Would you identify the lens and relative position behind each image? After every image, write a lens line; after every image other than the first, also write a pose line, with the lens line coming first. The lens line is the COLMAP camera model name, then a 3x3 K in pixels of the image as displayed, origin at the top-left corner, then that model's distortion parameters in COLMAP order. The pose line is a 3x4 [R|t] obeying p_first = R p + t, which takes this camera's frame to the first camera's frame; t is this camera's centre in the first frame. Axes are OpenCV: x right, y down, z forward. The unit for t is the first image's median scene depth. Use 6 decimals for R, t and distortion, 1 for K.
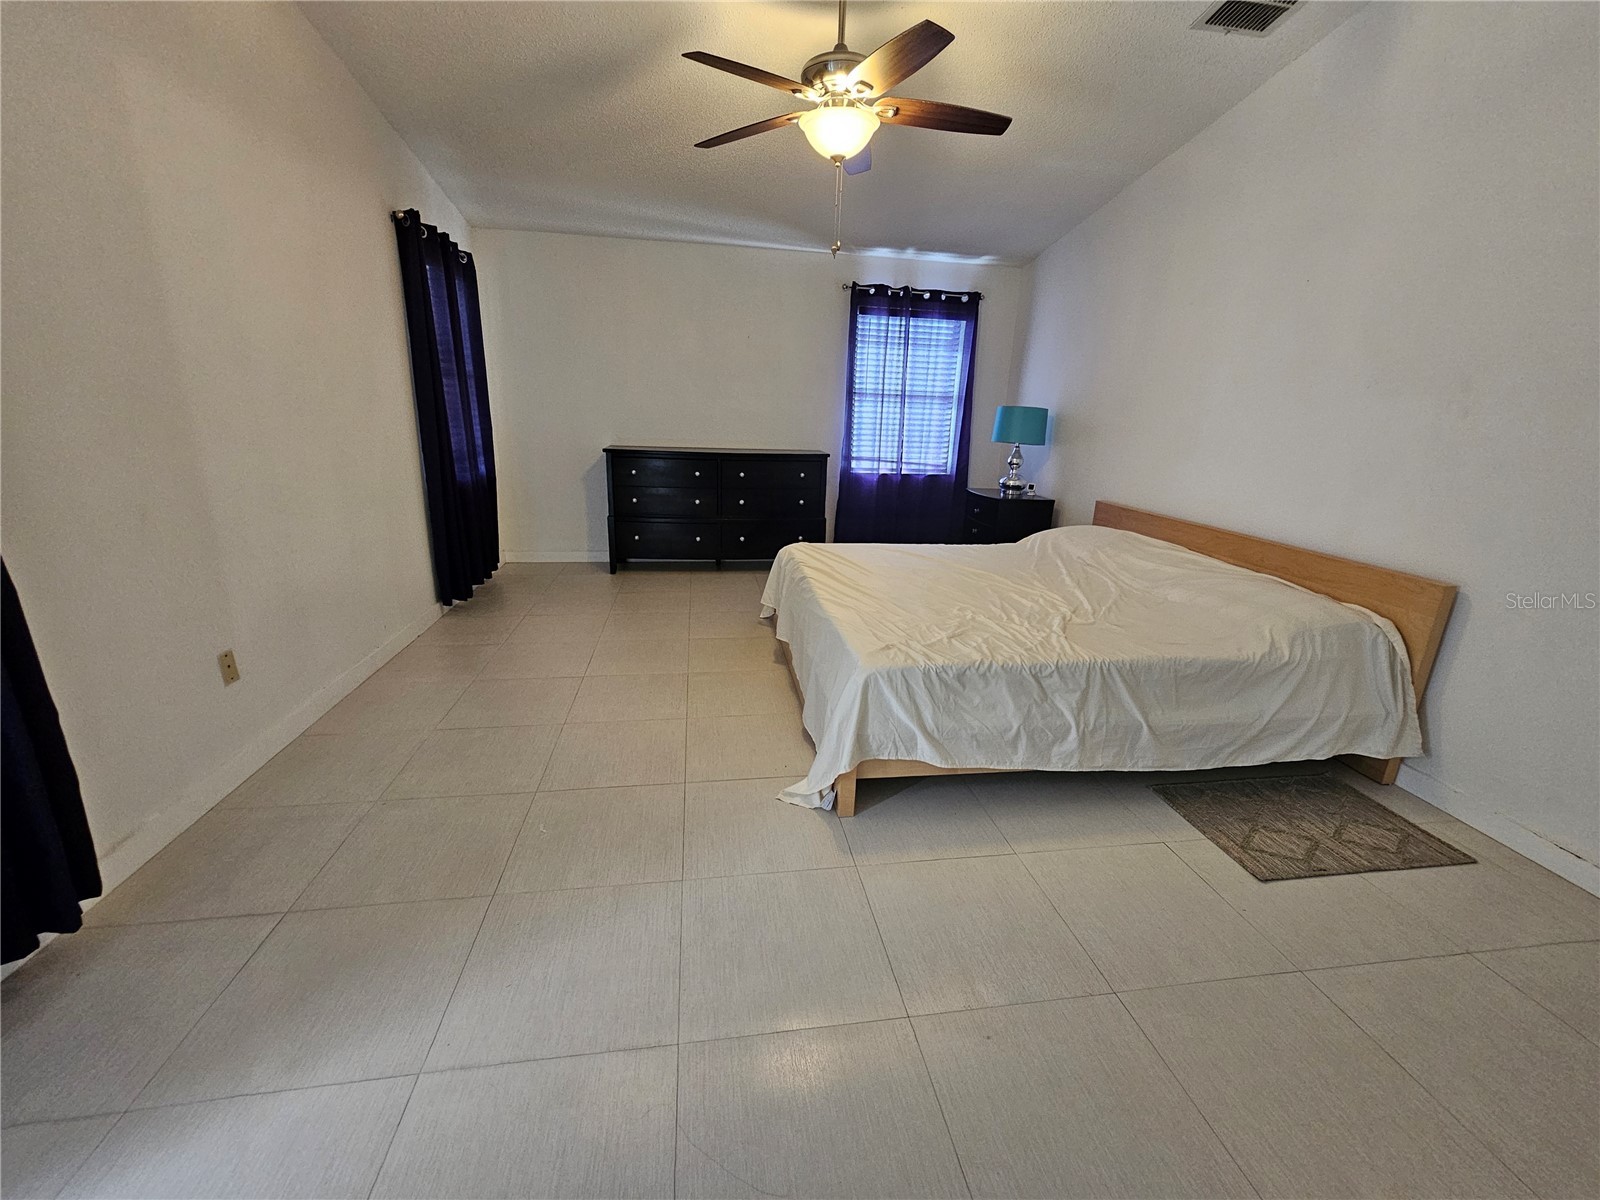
lens RADIAL K [[652.9, 0, 804.7], [0, 652.9, 599.8], [0, 0, 1]] dist [-0.002538, -0.001345]
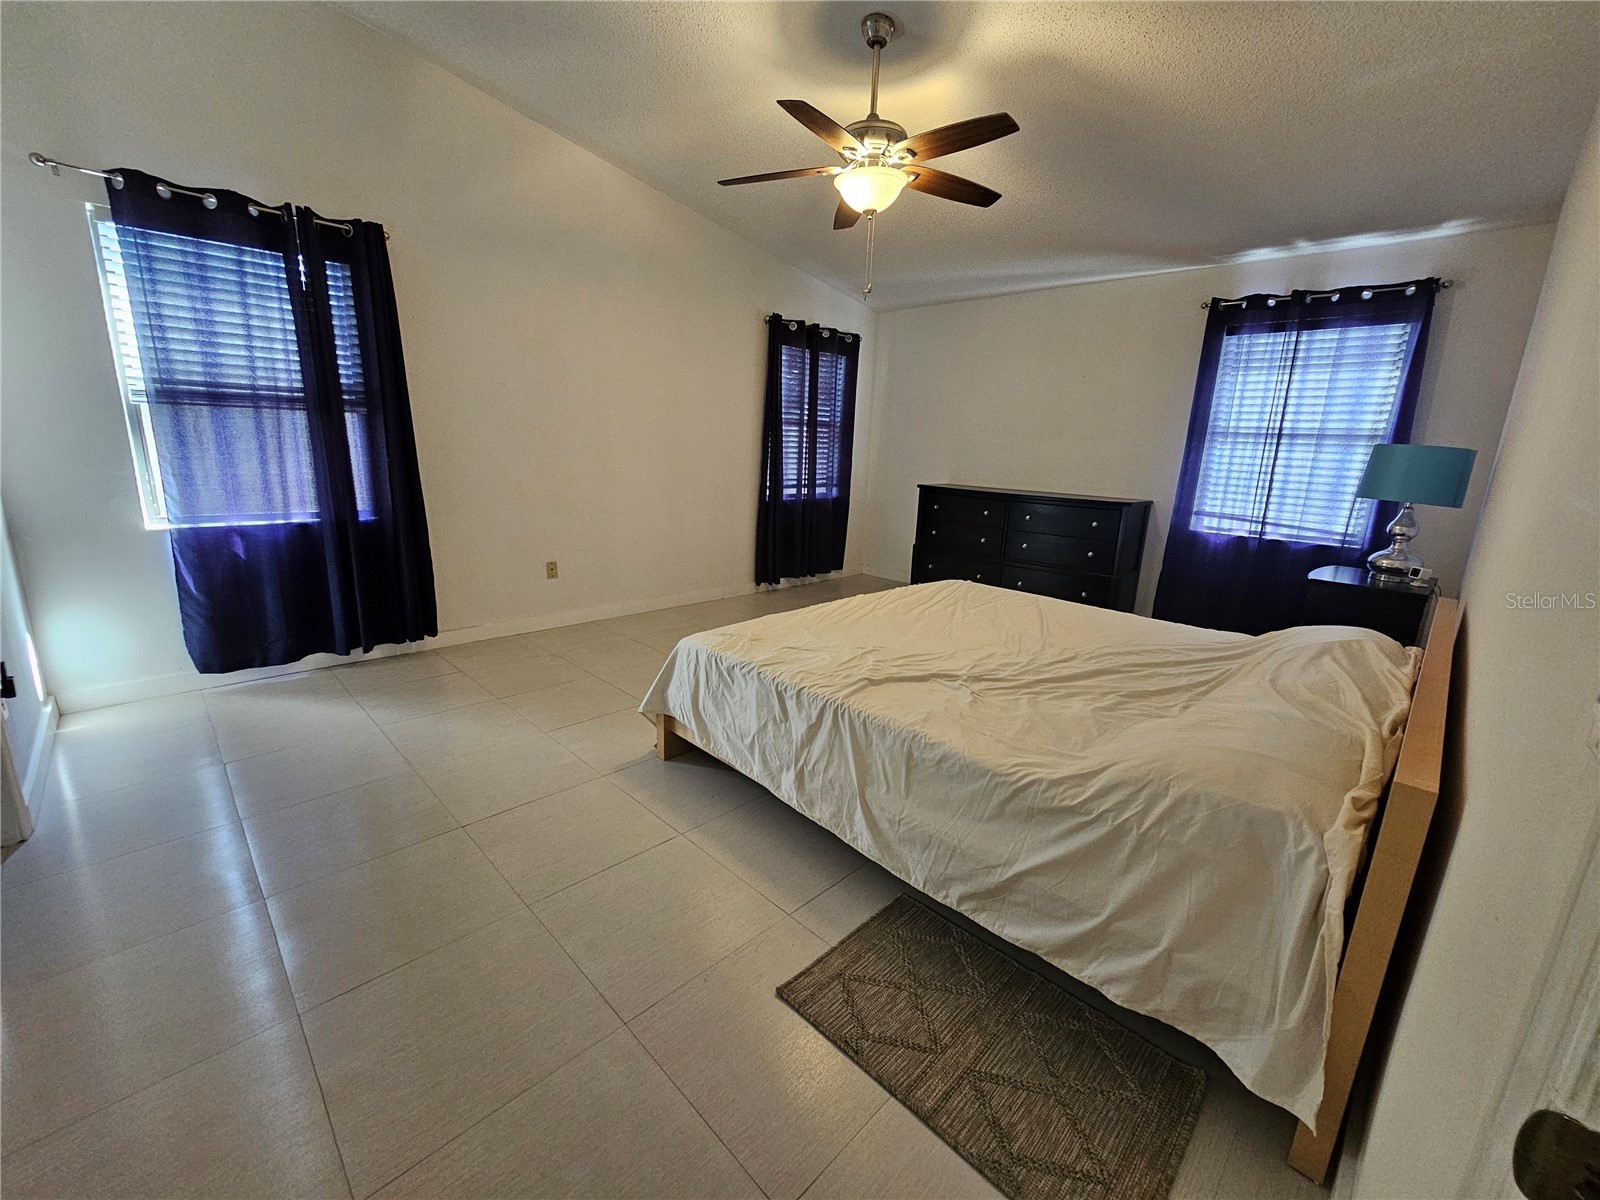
lens RADIAL K [[652.9, 0, 805.6], [0, 652.9, 601.1], [0, 0, 1]] dist [-0.002538, -0.001345]
pose [[0.592979, 0.178009, -0.785295, 0.471838], [-0.244284, 0.969064, 0.035206, -0.025324], [0.767268, 0.170959, 0.618120, 0.169688]]
